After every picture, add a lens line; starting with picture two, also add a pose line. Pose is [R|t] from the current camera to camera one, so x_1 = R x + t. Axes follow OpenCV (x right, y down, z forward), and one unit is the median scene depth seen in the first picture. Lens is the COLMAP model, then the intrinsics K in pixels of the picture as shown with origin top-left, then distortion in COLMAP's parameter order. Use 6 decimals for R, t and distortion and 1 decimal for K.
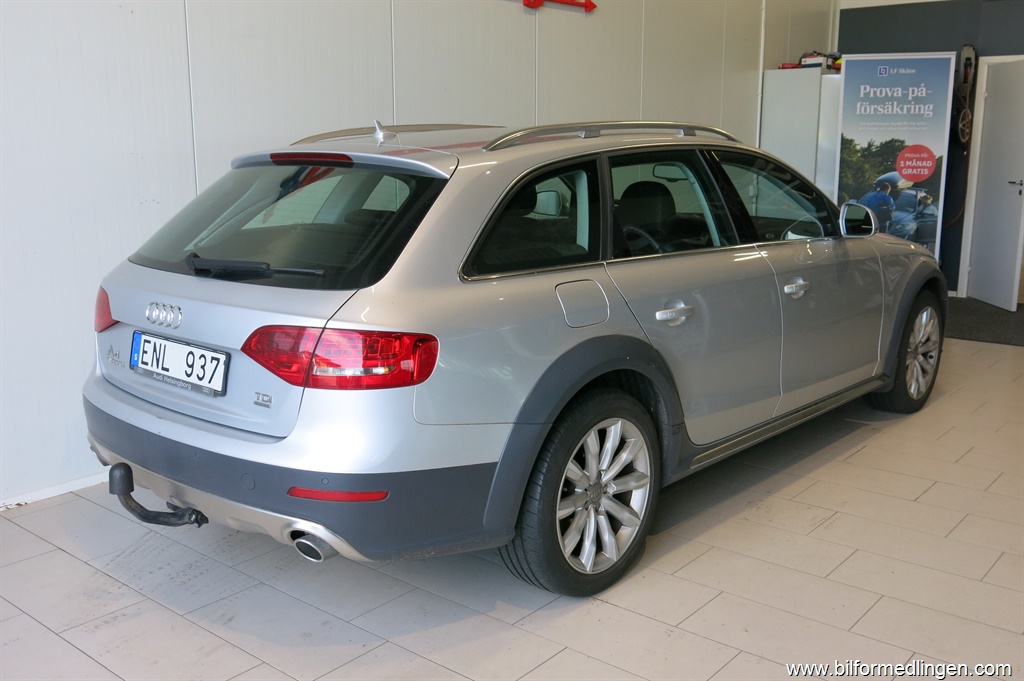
lens RADIAL K [[966.3, 0, 512.0], [0, 966.3, 340.5], [0, 0, 1]] dist [-0.014182, -0.000649]
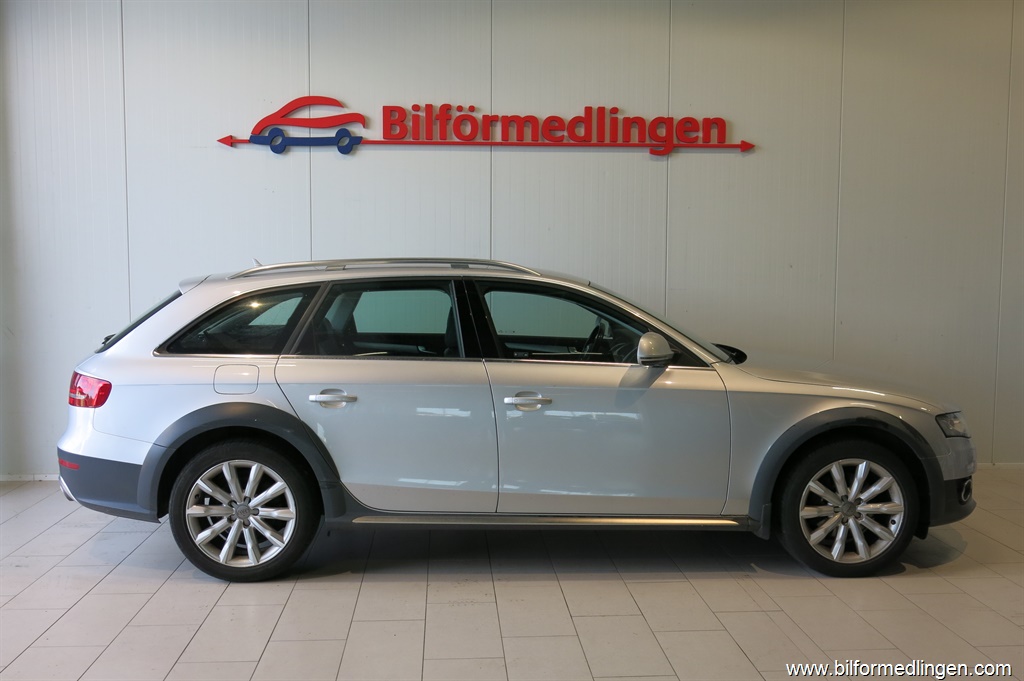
lens RADIAL K [[966.3, 0, 512.0], [0, 966.3, 340.5], [0, 0, 1]] dist [-0.014182, -0.000649]
pose [[0.685507, 0.054254, -0.726042, 1.139994], [-0.147542, 0.986881, -0.065560, -0.049034], [0.712960, 0.152064, 0.684518, 0.209495]]
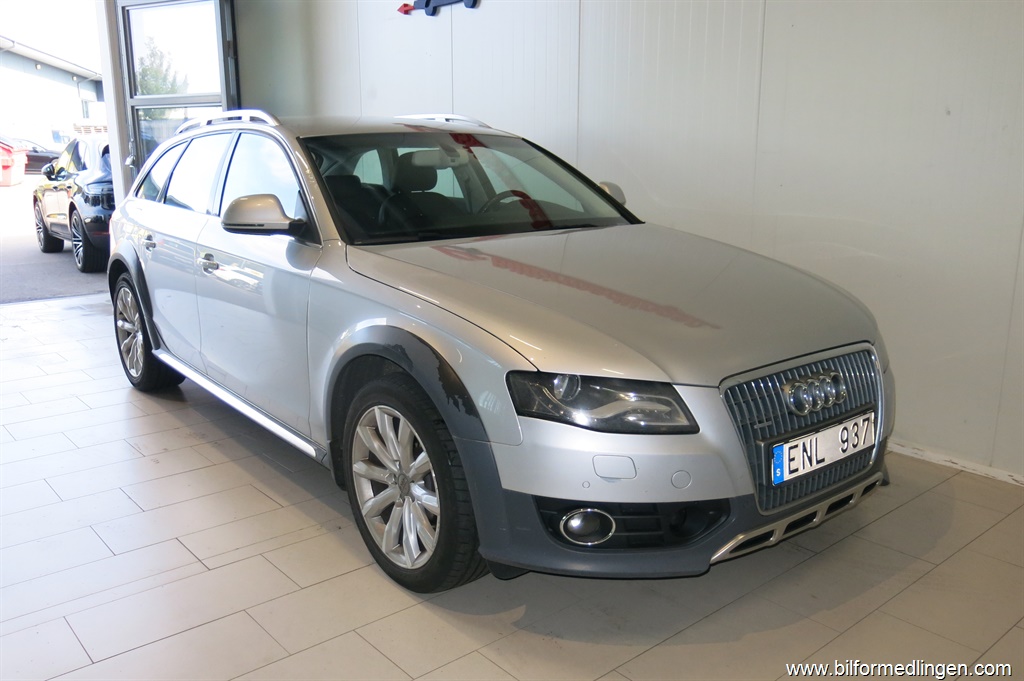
lens RADIAL K [[851.2, 0, 512.0], [0, 851.2, 340.5], [0, 0, 1]] dist [-0.001824, -0.000666]
pose [[-0.170633, 0.212083, -0.962240, 1.182559], [-0.200268, 0.948713, 0.244615, -0.274007], [0.964768, 0.234445, -0.119408, 1.495211]]
